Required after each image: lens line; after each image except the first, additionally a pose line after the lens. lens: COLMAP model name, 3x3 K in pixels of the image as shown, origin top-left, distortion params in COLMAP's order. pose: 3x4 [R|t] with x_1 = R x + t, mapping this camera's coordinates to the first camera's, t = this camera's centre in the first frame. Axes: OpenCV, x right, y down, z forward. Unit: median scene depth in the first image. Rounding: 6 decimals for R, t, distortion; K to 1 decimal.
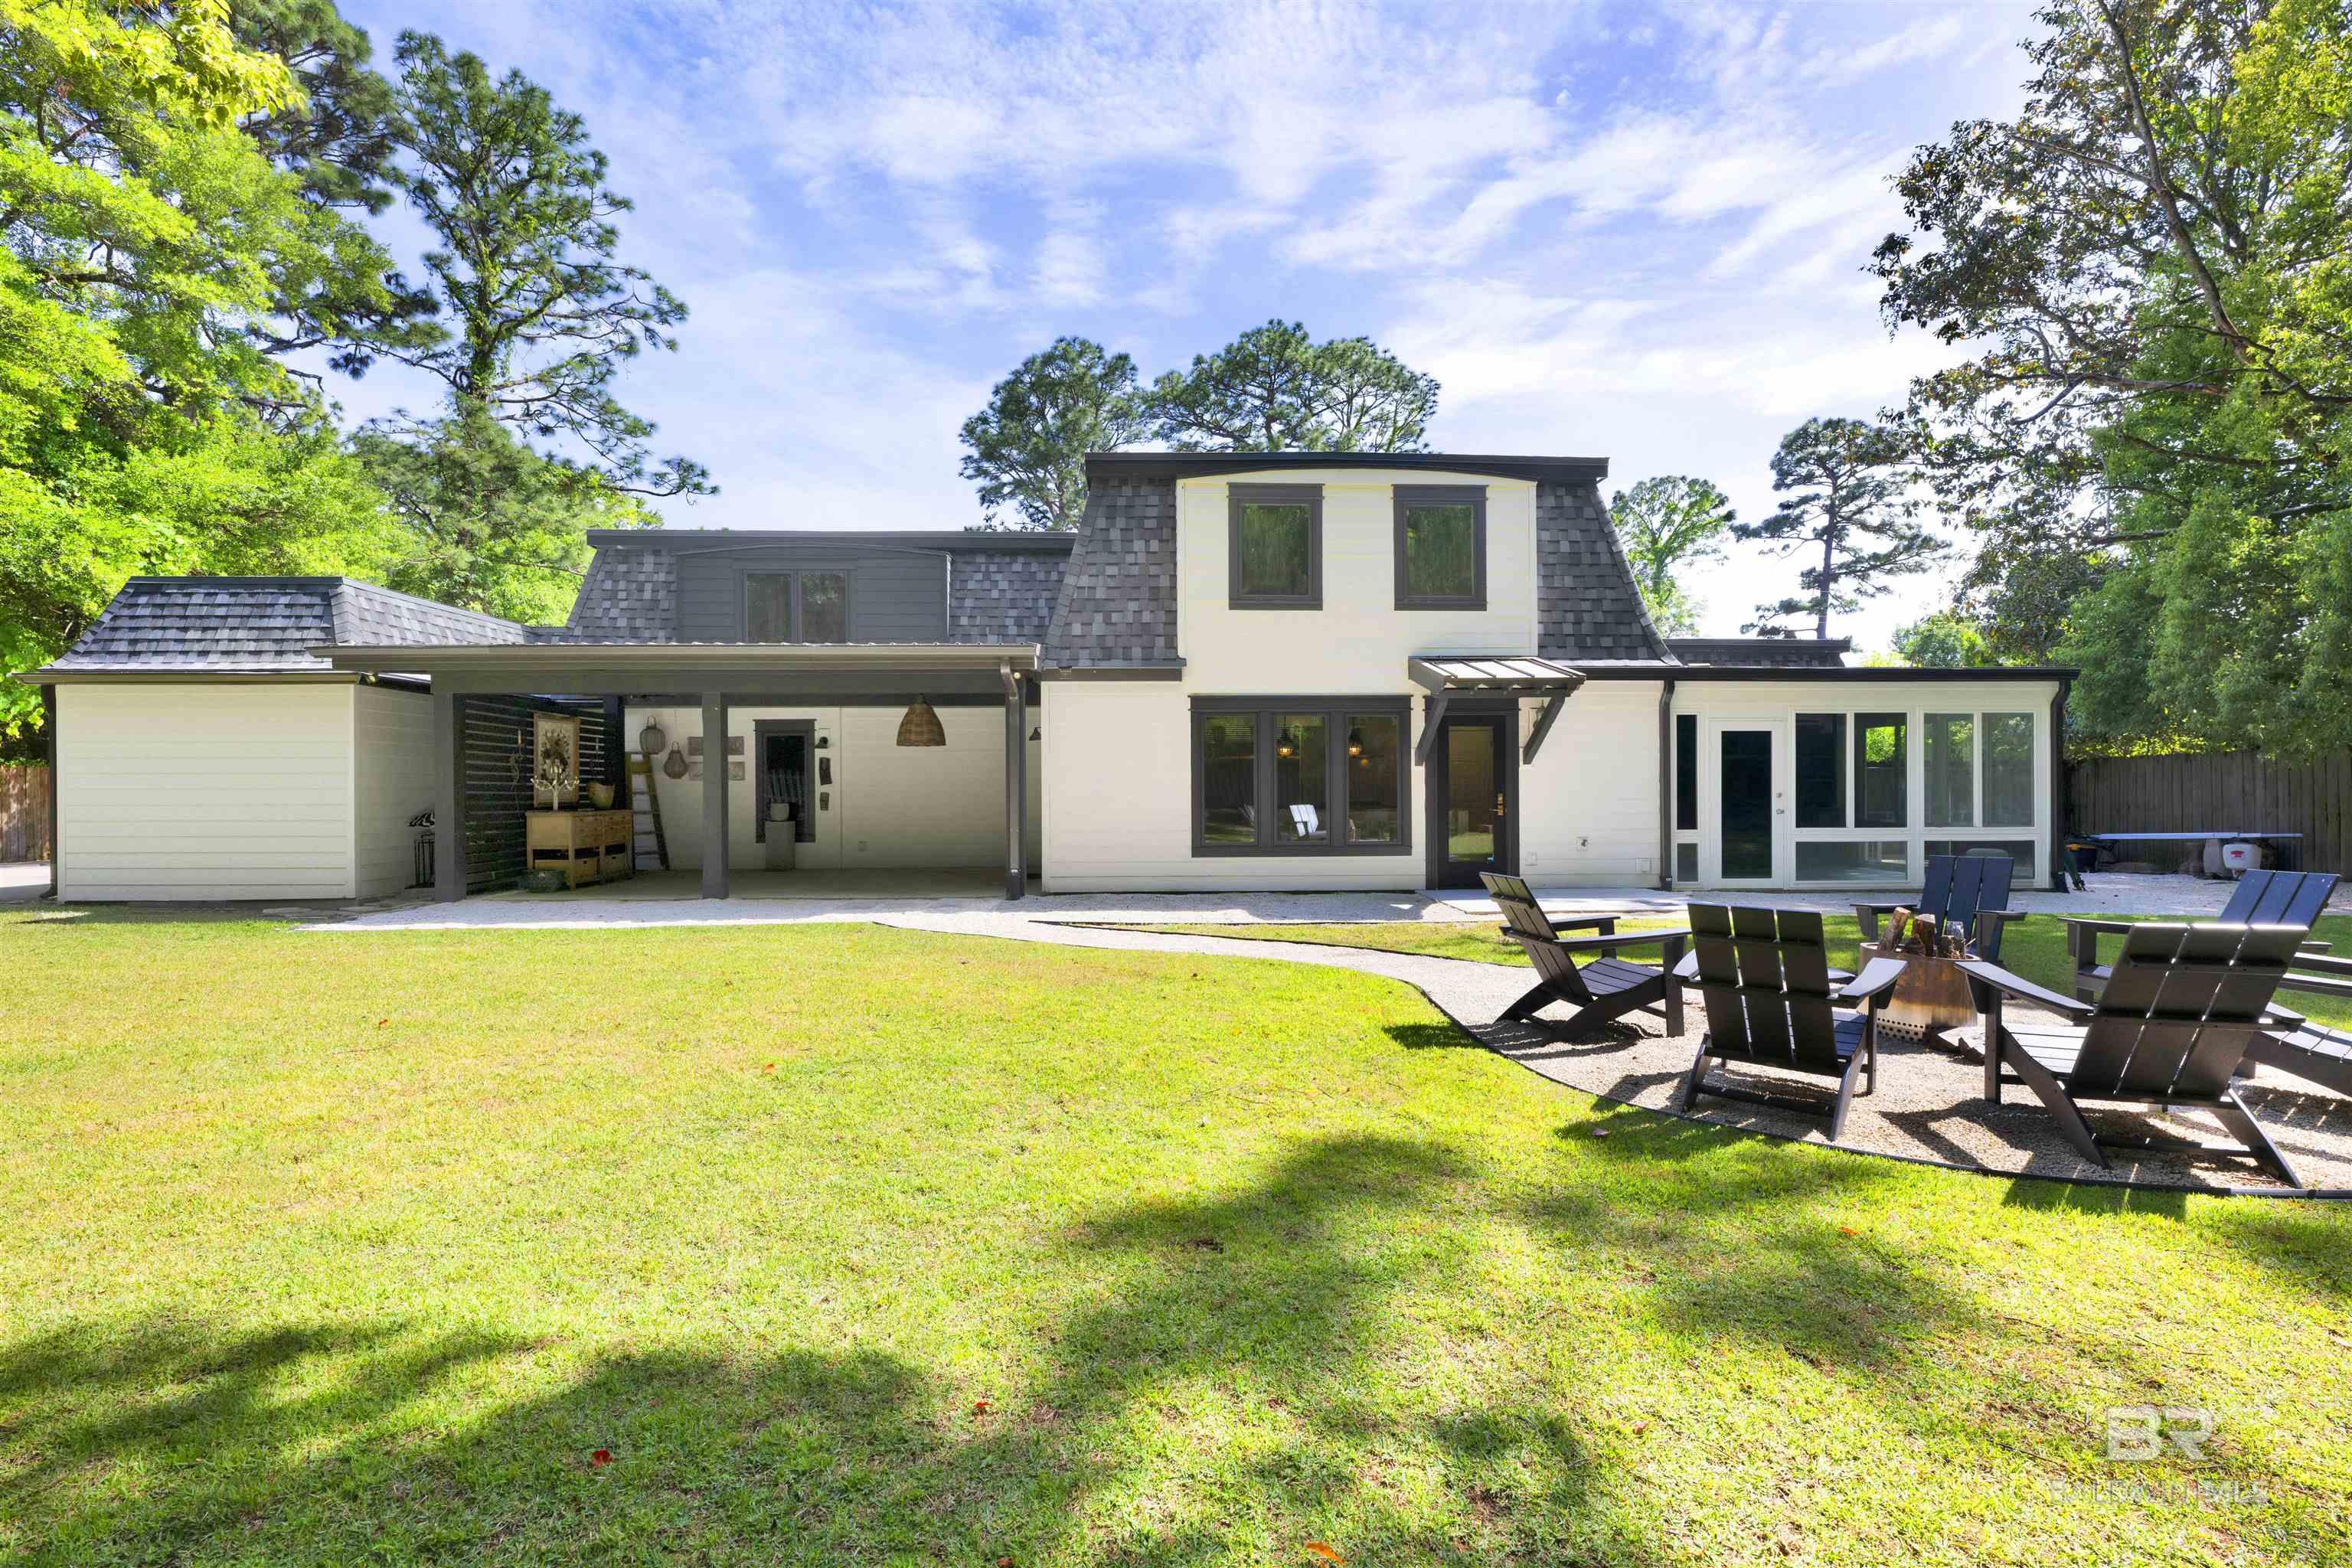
lens RADIAL K [[1004.0, 0, 1164.7], [0, 1004.0, 781.3], [0, 0, 1]] dist [-0.004854, 0.003276]
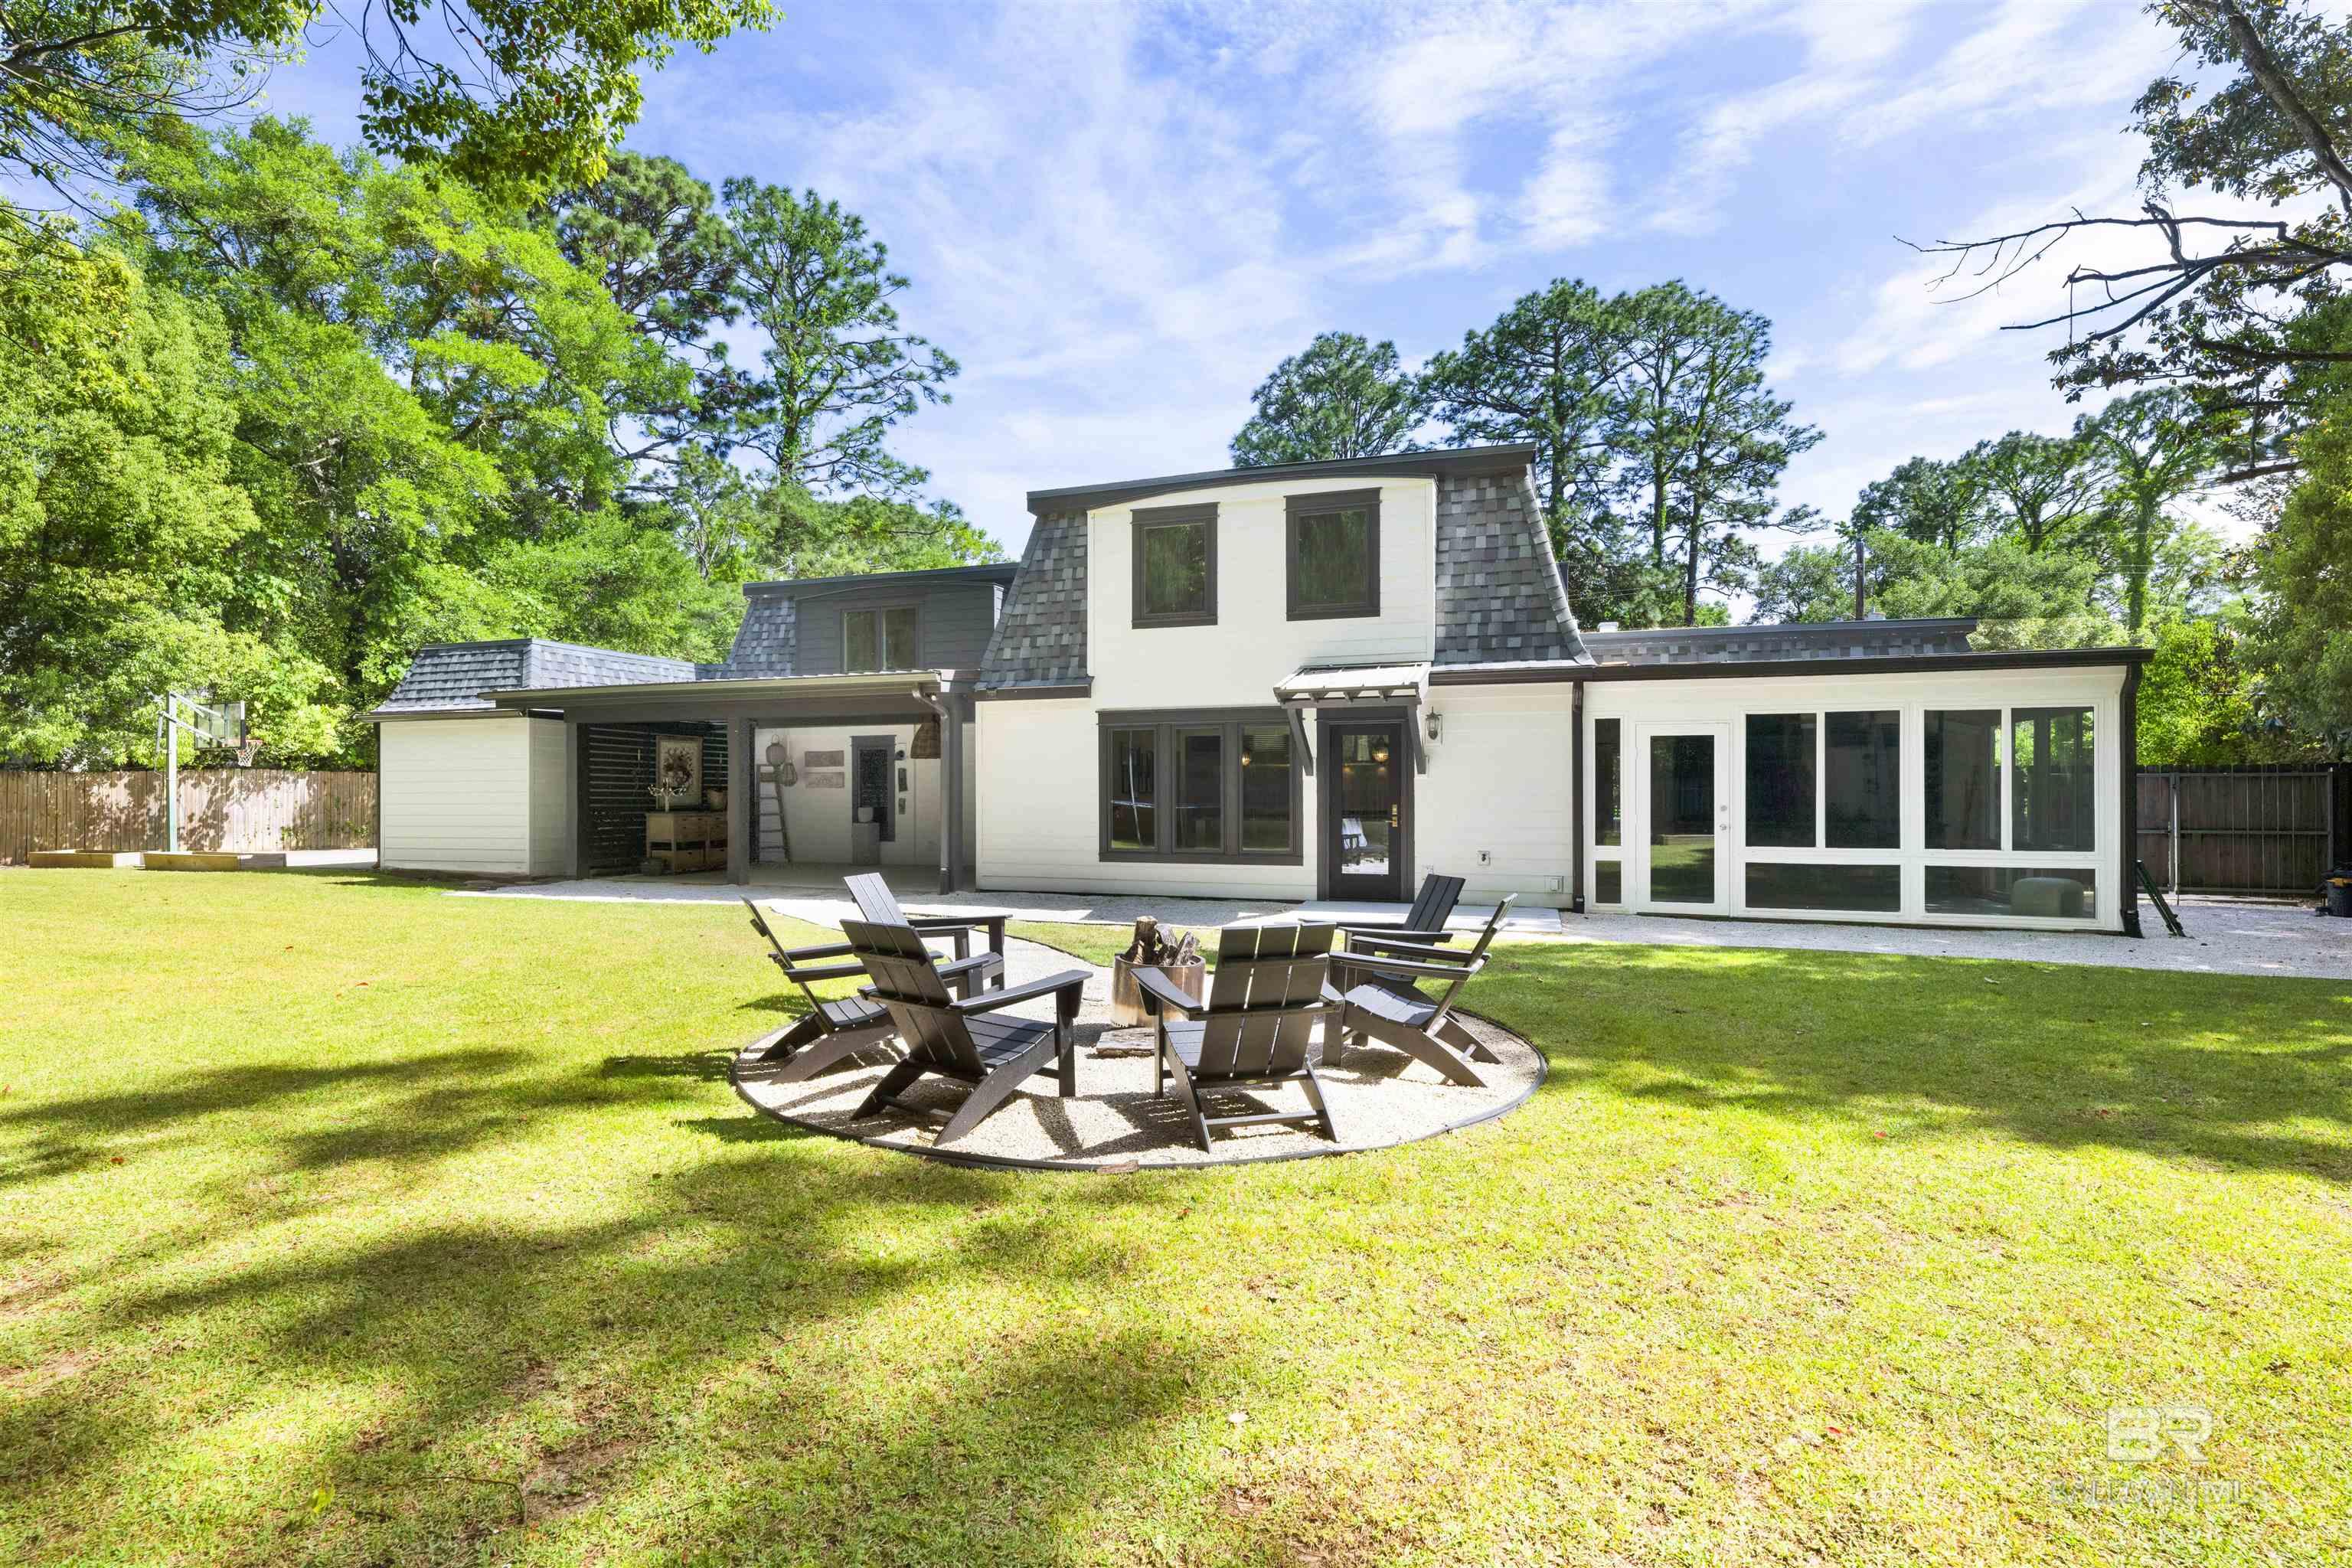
lens RADIAL K [[1041.5, 0, 1170.8], [0, 1041.5, 780.2], [0, 0, 1]] dist [-0.001283, 0.000005]
pose [[0.937178, -0.000855, -0.348851, 0.473988], [-0.000825, 0.999989, -0.004666, -0.006165], [0.348851, 0.004661, 0.937167, -0.015692]]
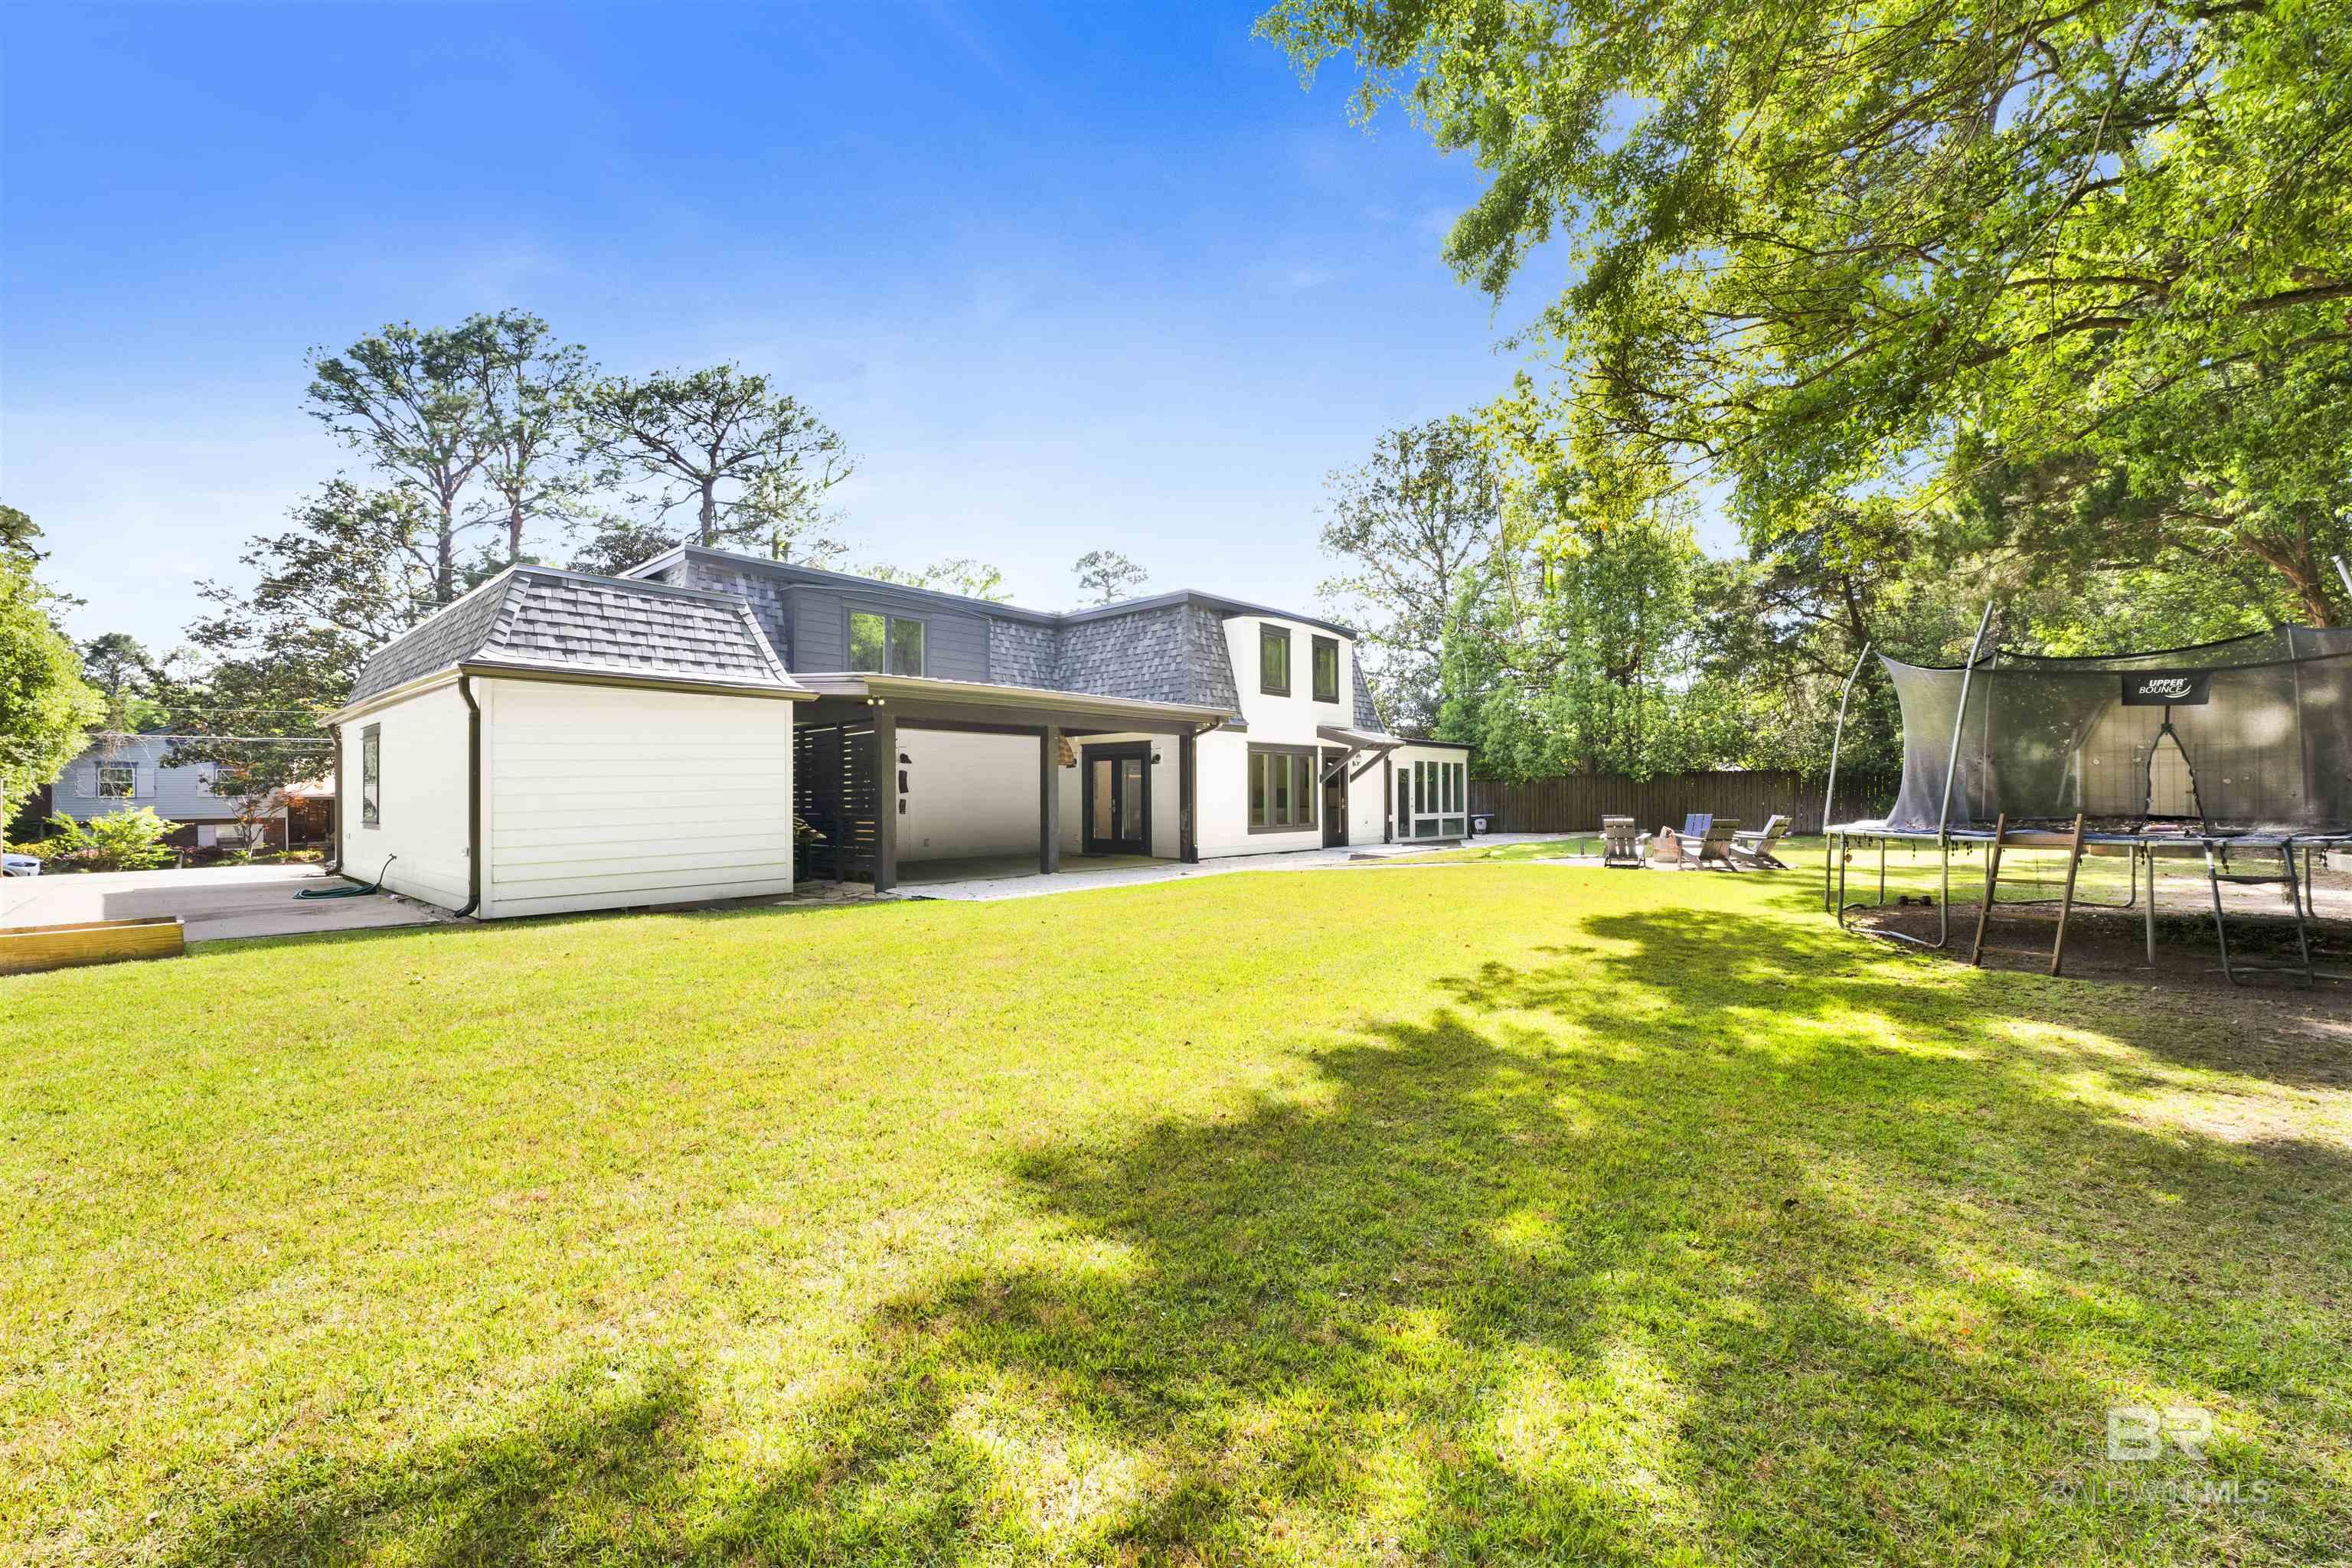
lens RADIAL K [[967.8, 0, 1178.0], [0, 967.8, 794.9], [0, 0, 1]] dist [-0.001800, 0.000432]
pose [[0.678676, 0.002415, 0.734434, -1.256096], [0.000026, 0.999995, -0.003313, 0.011627], [-0.734438, 0.002268, 0.678672, -0.048882]]
